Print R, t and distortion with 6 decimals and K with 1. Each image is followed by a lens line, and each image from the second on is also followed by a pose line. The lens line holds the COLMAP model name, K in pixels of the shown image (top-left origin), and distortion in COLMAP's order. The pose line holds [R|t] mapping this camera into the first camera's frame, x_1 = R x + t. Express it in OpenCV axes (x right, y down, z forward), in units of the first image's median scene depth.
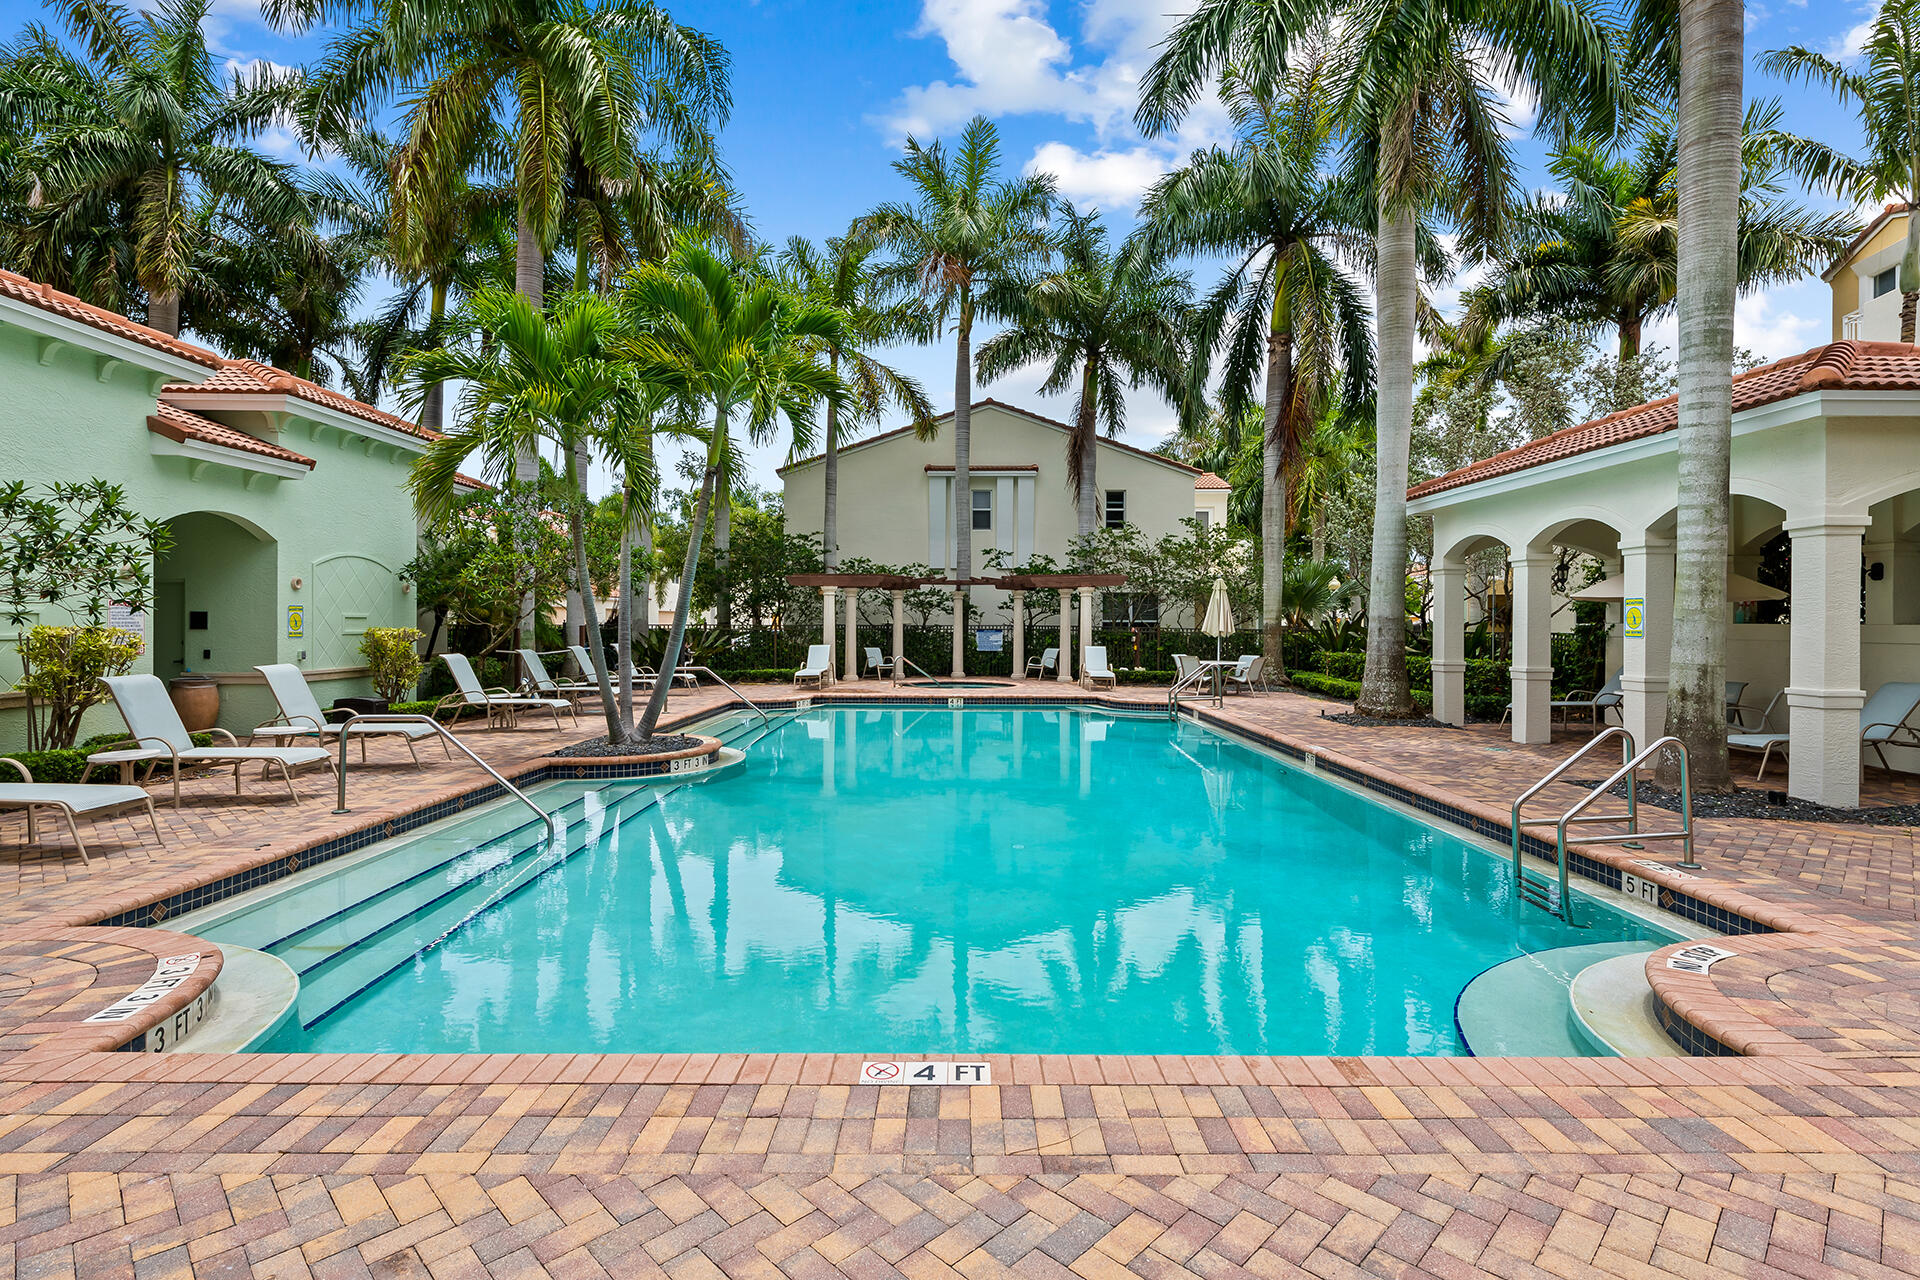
lens RADIAL K [[937.3, 0, 953.9], [0, 937.3, 631.5], [0, 0, 1]] dist [-0.001014, -0.000775]
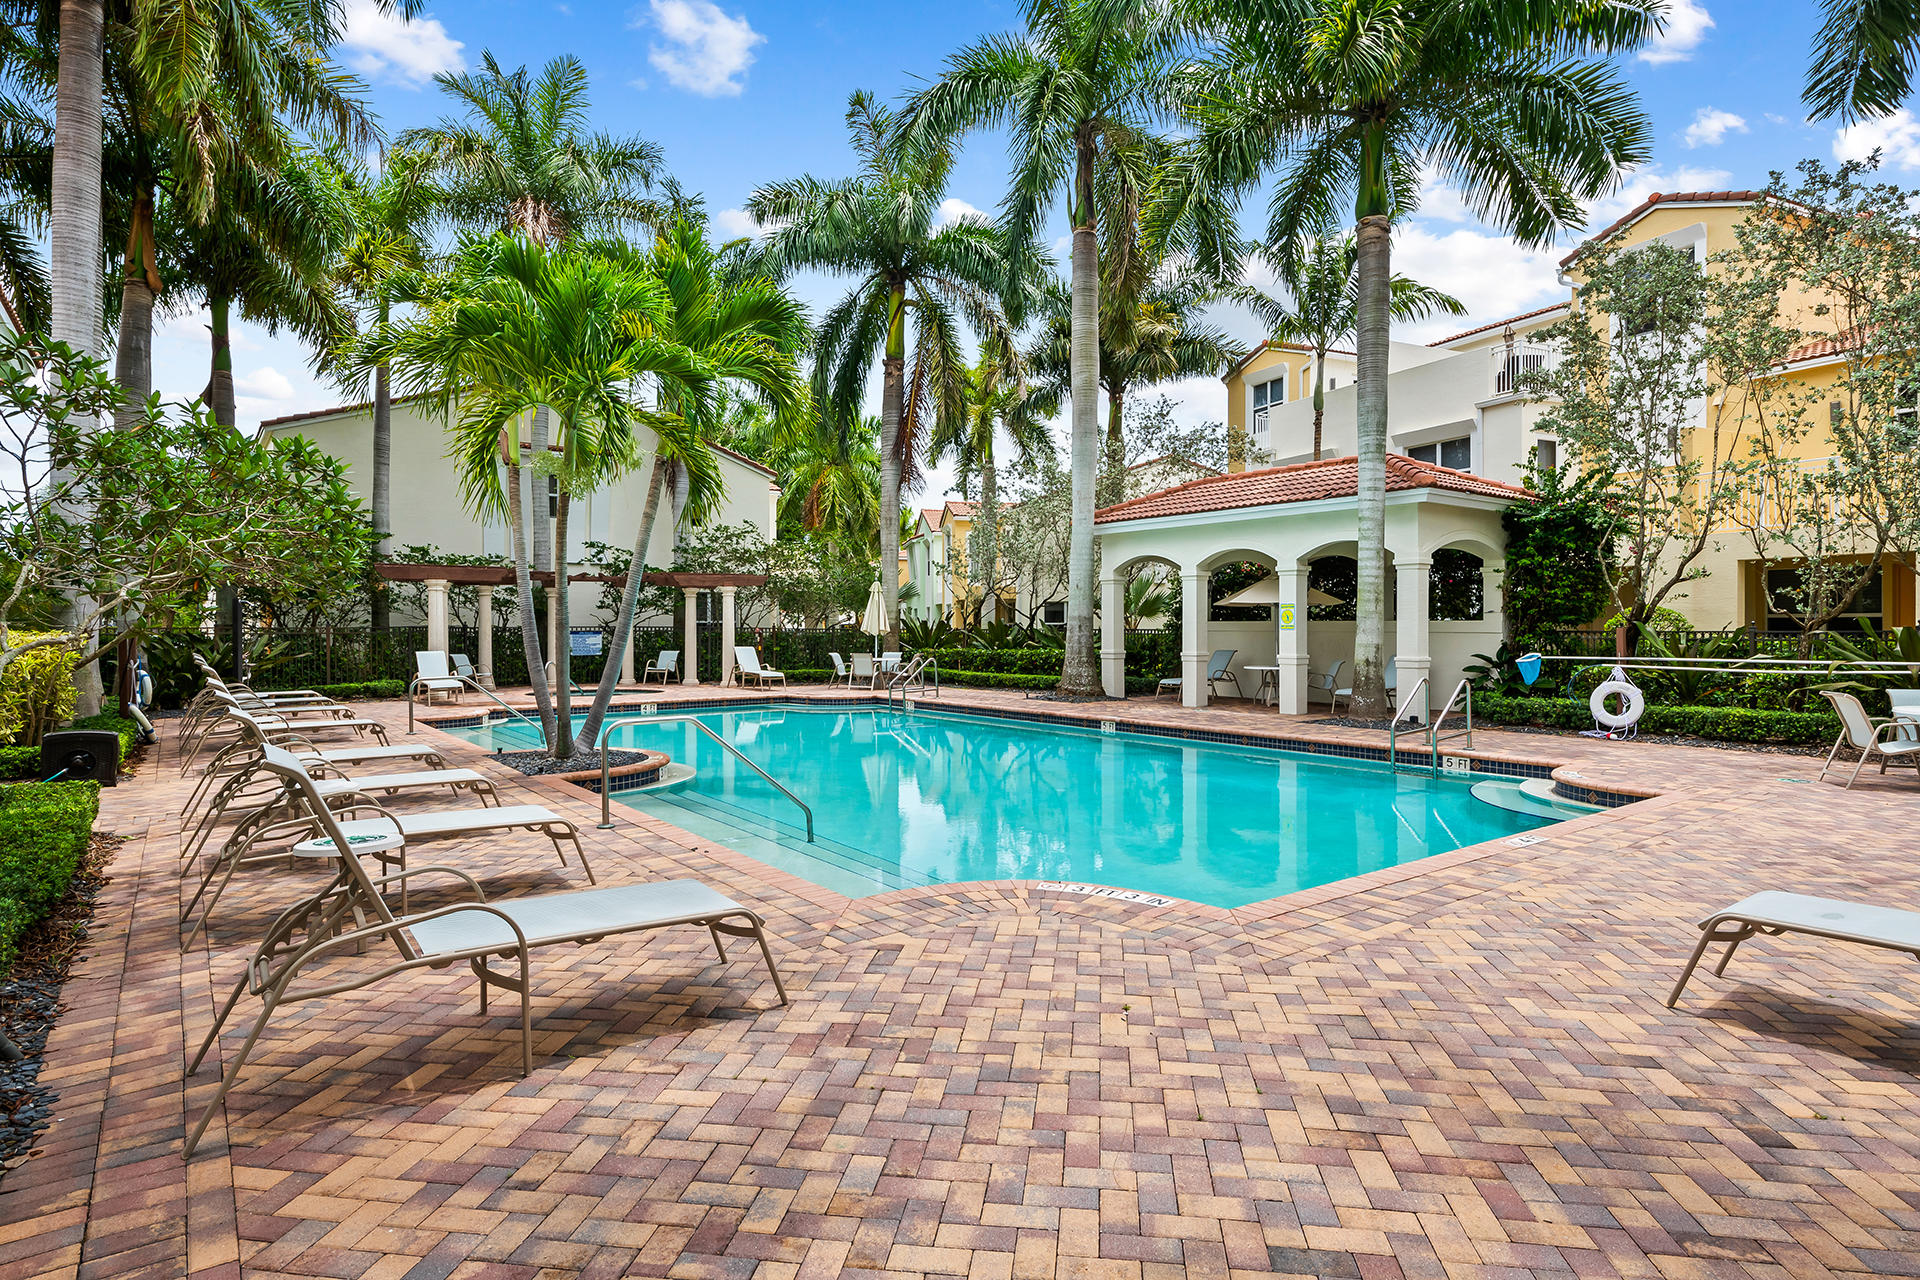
lens RADIAL K [[1026.7, 0, 965.4], [0, 1026.7, 634.1], [0, 0, 1]] dist [0.013134, 0.000434]
pose [[0.789709, -0.010002, 0.613400, -0.331132], [0.010413, 0.999942, 0.002898, 0.001673], [-0.613393, 0.004099, 0.789767, 0.000077]]
